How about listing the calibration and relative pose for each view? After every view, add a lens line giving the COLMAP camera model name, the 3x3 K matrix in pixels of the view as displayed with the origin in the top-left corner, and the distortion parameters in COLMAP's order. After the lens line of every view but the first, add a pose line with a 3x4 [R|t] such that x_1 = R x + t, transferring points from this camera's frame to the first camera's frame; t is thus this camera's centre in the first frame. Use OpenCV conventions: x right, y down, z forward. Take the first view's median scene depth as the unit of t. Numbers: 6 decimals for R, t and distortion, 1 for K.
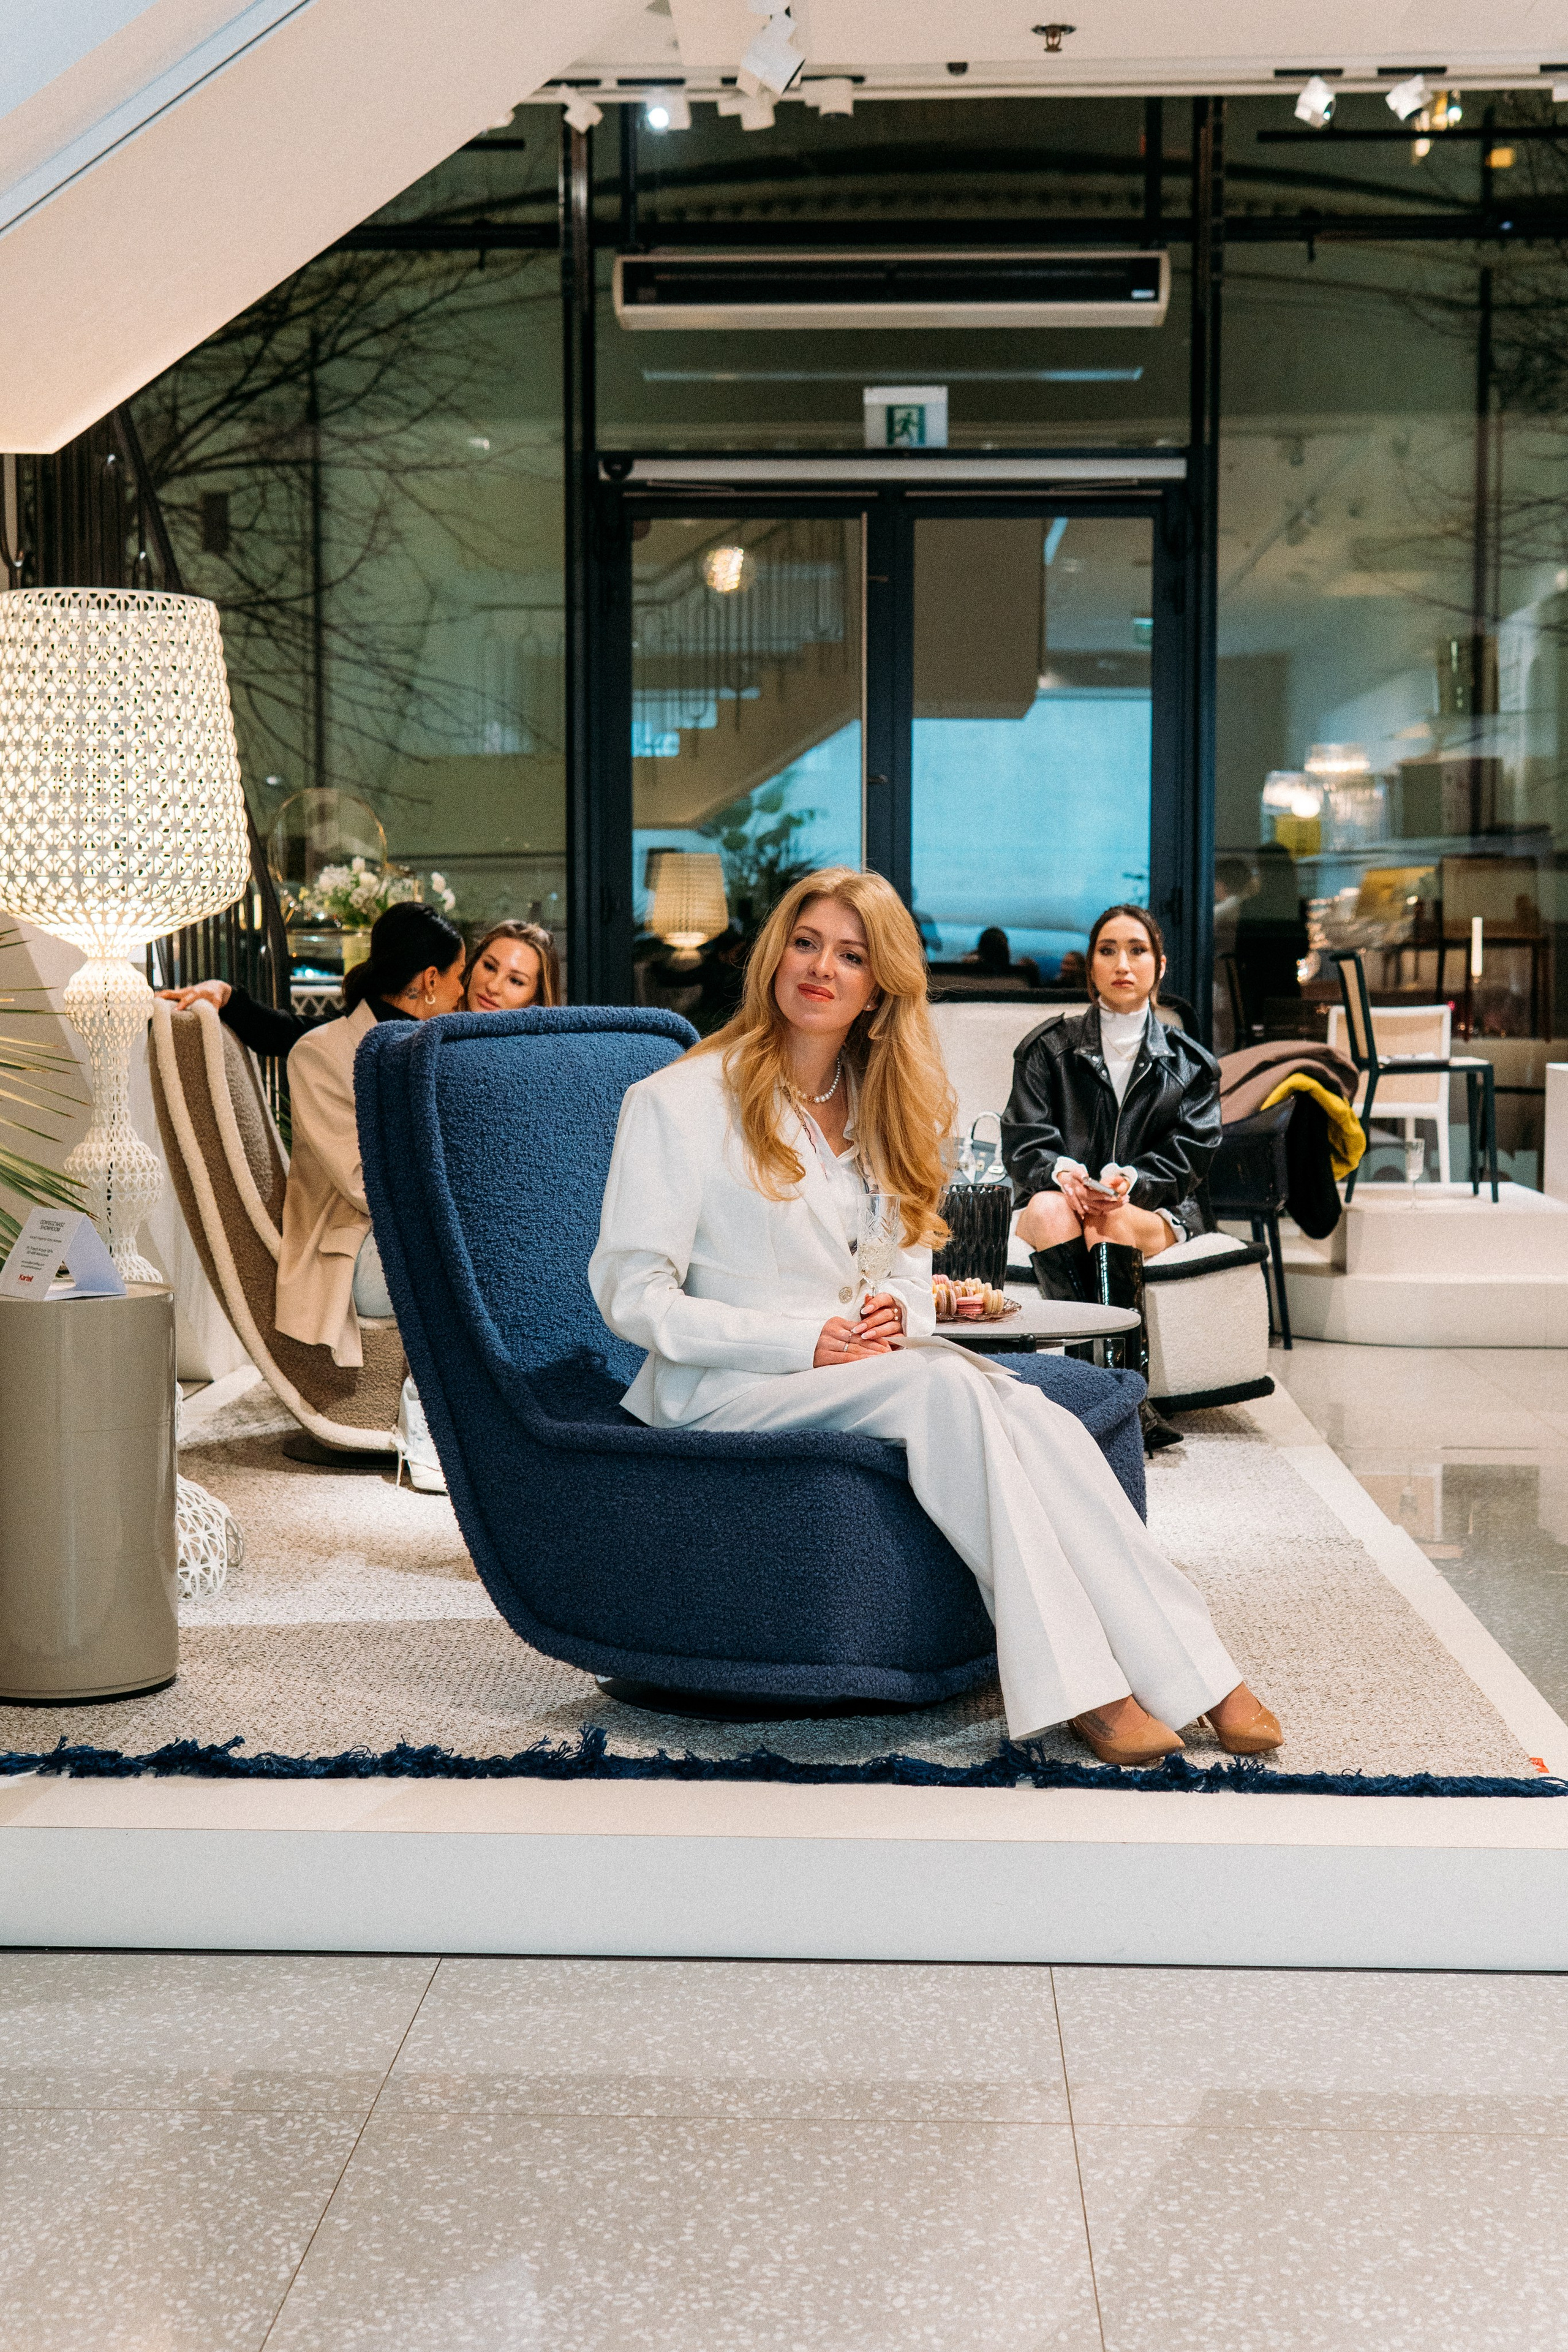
lens RADIAL K [[3049.6, 0, 784.0], [0, 3049.6, 1176.0], [0, 0, 1]] dist [0.012850, 0.135539]
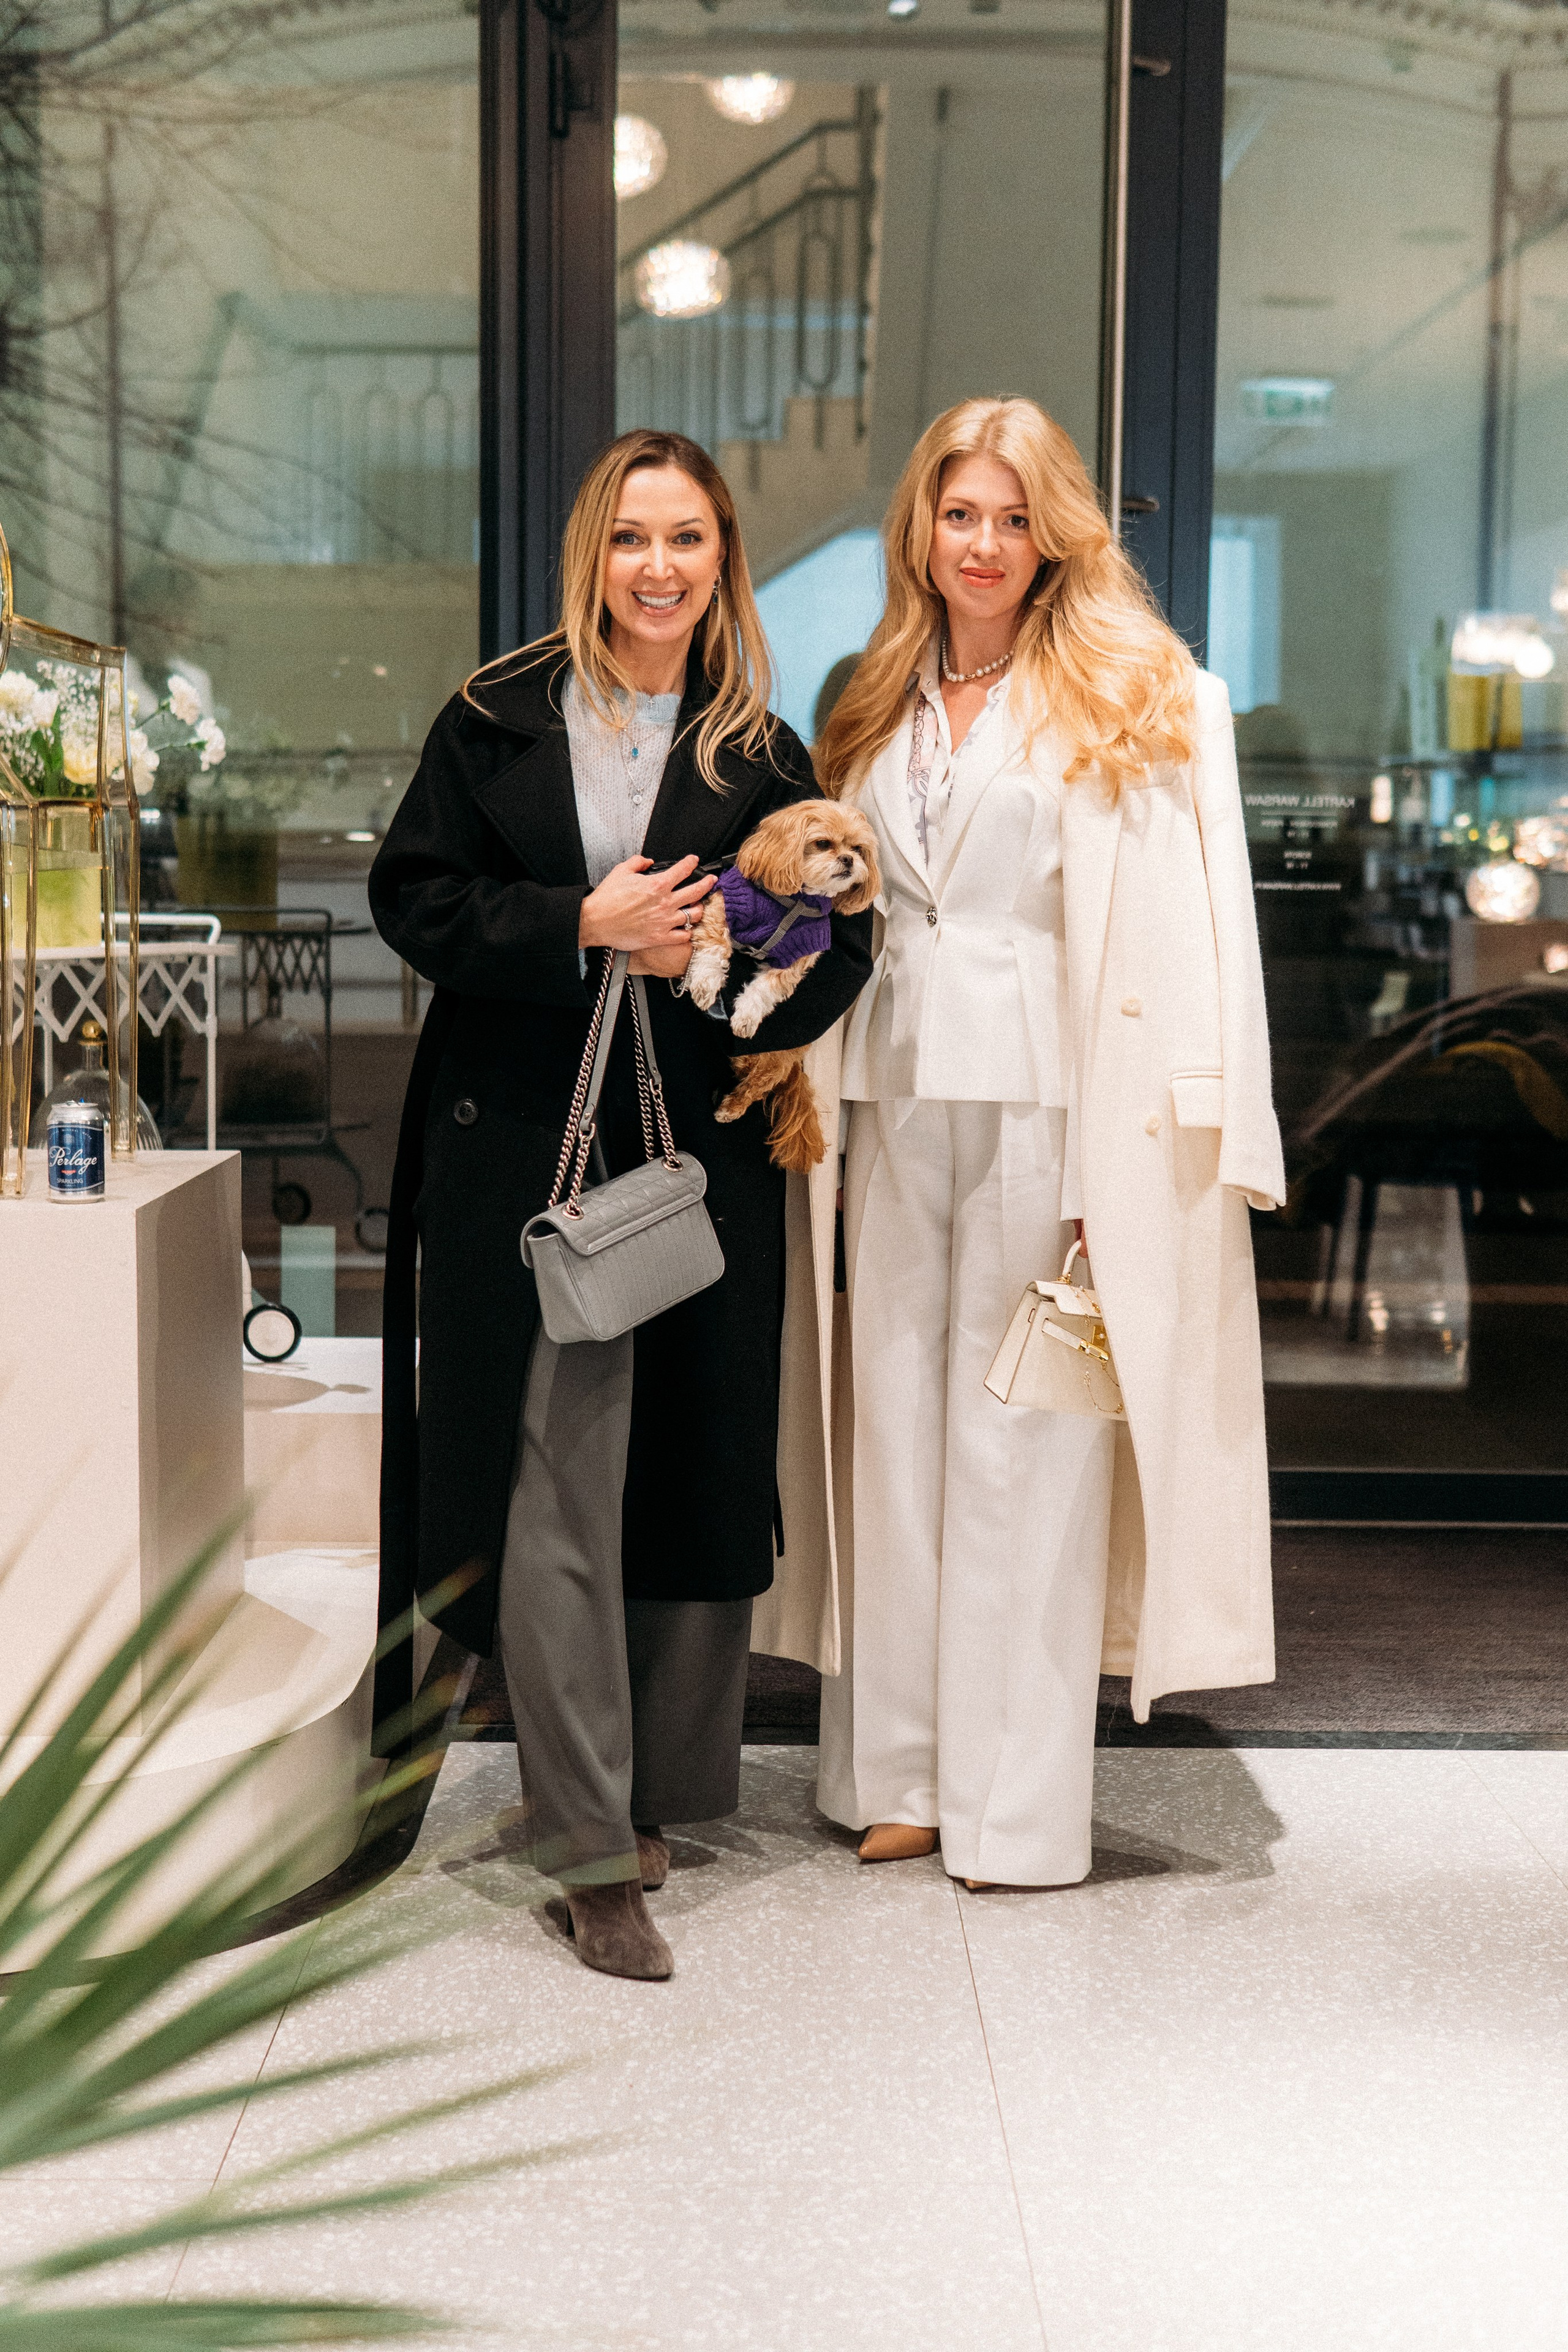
lens RADIAL K [[3143.6, 0, 777.7], [0, 3143.6, 1195.4], [0, 0, 1]] dist [0.027091, 0.062919]
pose [[0.998851, 0.003590, 0.047791, -0.028987], [-0.004896, 0.999617, 0.027245, -0.021443], [-0.047675, -0.027448, 0.998486, 0.312825]]
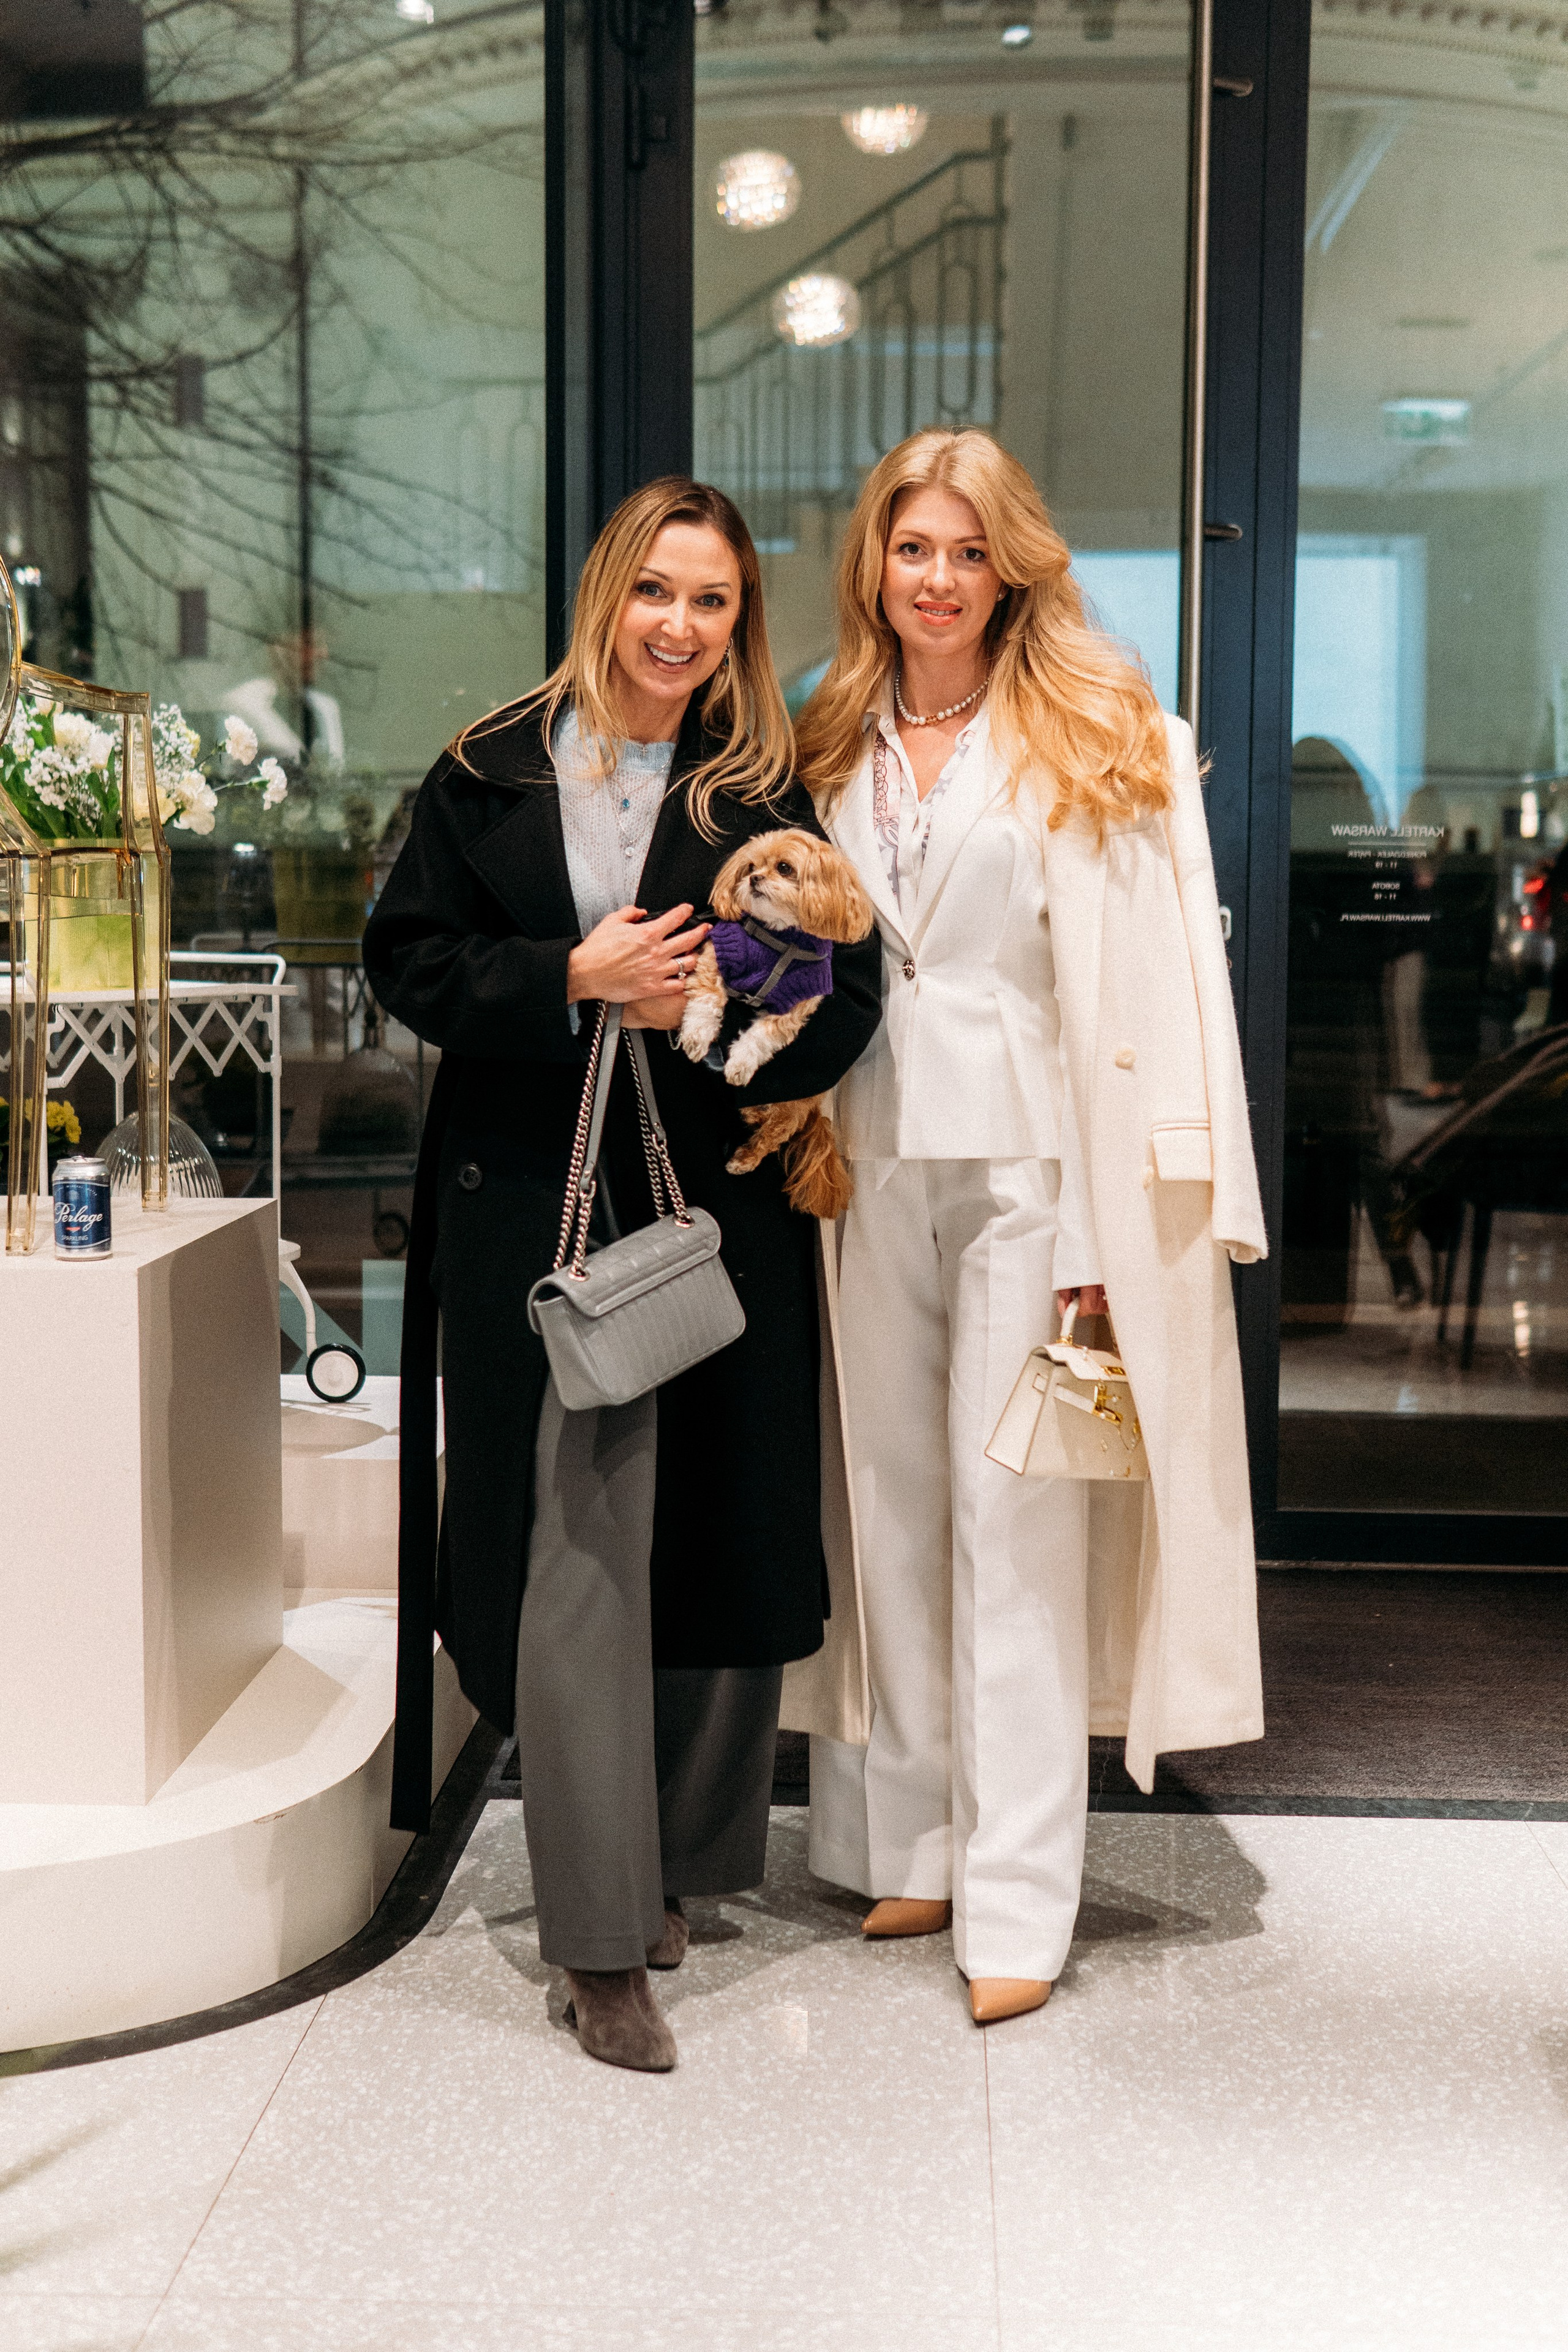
lens RADIAL K [[3049.6, 0, 784.0], [0, 3049.6, 1176.0], [0, 0, 1]] dist [0.012850, 0.135539]
pose [[0.999957, 0.004999, -0.007782, -0.019437], [-0.004833, 0.999761, 0.021310, -0.024577], [0.007886, -0.021272, 0.999743, 0.323906]]
